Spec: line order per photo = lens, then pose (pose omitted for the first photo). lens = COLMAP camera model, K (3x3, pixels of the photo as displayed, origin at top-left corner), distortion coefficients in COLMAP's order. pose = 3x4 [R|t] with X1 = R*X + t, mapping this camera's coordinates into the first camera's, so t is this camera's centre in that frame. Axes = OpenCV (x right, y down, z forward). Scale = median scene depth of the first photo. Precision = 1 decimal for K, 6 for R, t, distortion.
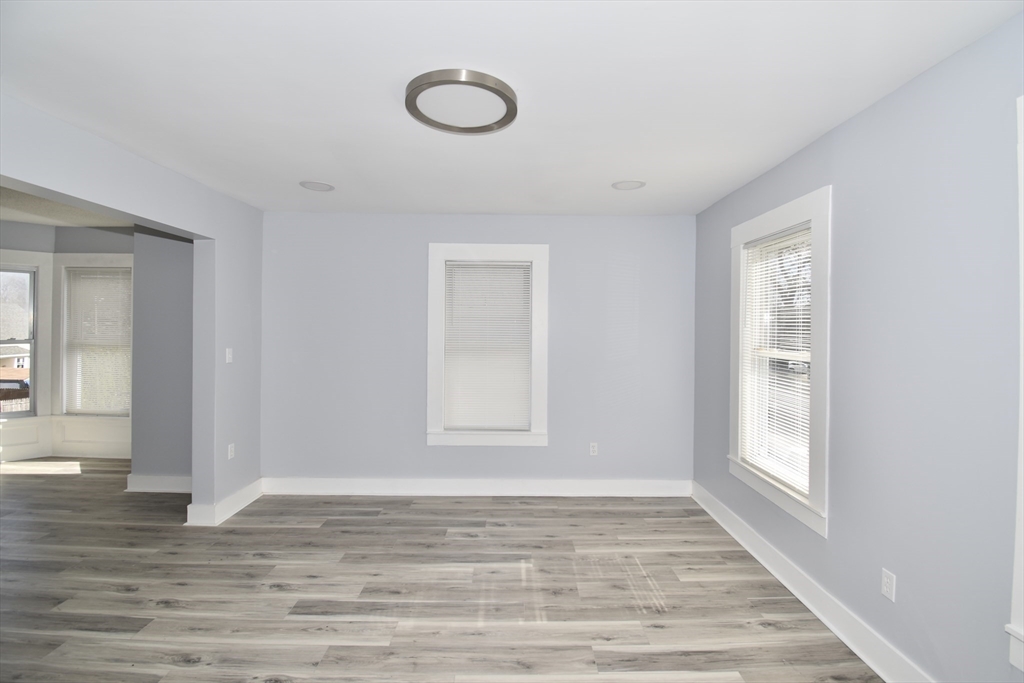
lens RADIAL K [[459.6, 0, 516.1], [0, 459.6, 320.6], [0, 0, 1]] dist [0.000142, -0.002060]
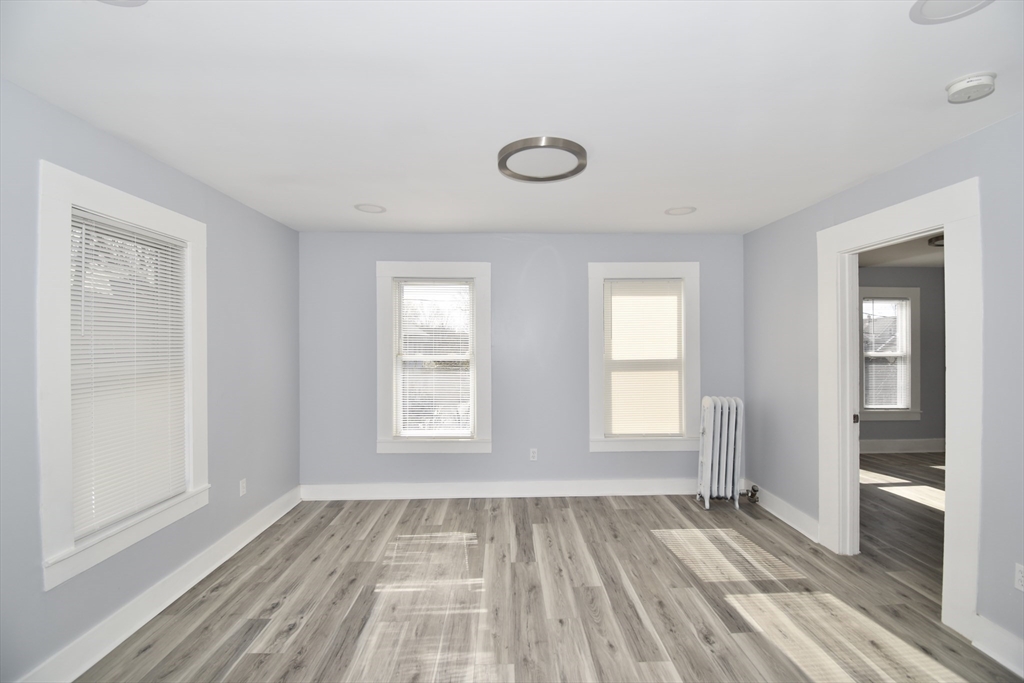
lens RADIAL K [[459.6, 0, 508.5], [0, 459.6, 327.9], [0, 0, 1]] dist [0.000142, -0.002060]
pose [[-0.003930, 0.019980, 0.999793, -0.856286], [-0.008157, 0.999766, -0.020012, 0.011191], [-0.999959, -0.008234, -0.003766, 0.692457]]
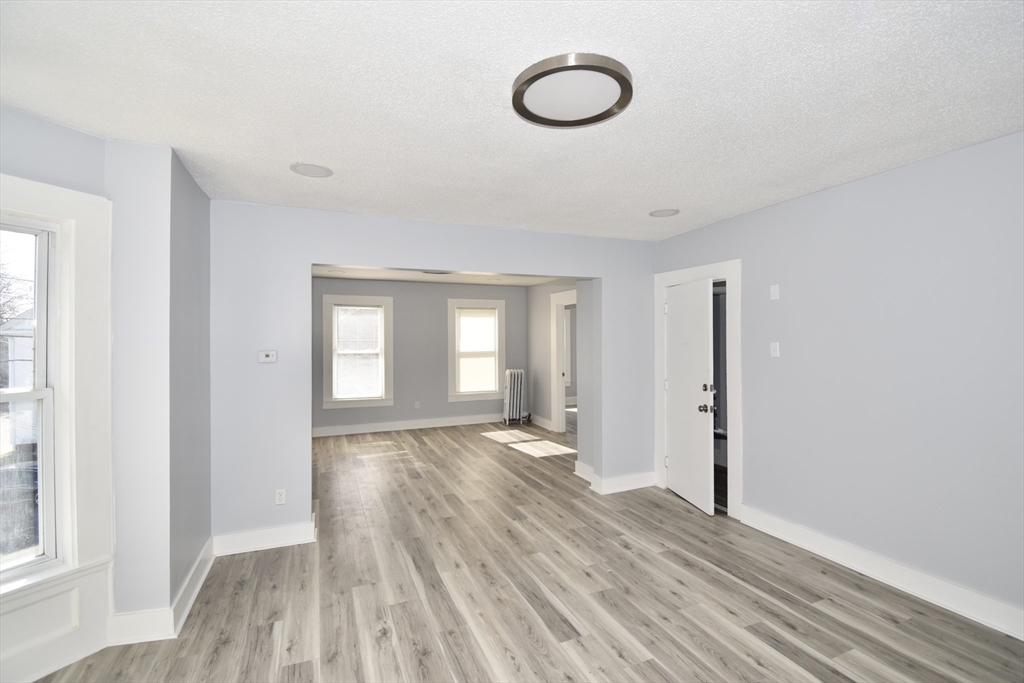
lens RADIAL K [[459.6, 0, 511.3], [0, 459.6, 340.5], [0, 0, 1]] dist [0.000142, -0.002060]
pose [[-0.372515, -0.009293, 0.927980, -1.924410], [-0.009276, 0.999937, 0.006290, -0.002997], [-0.927980, -0.006265, -0.372578, 1.056631]]
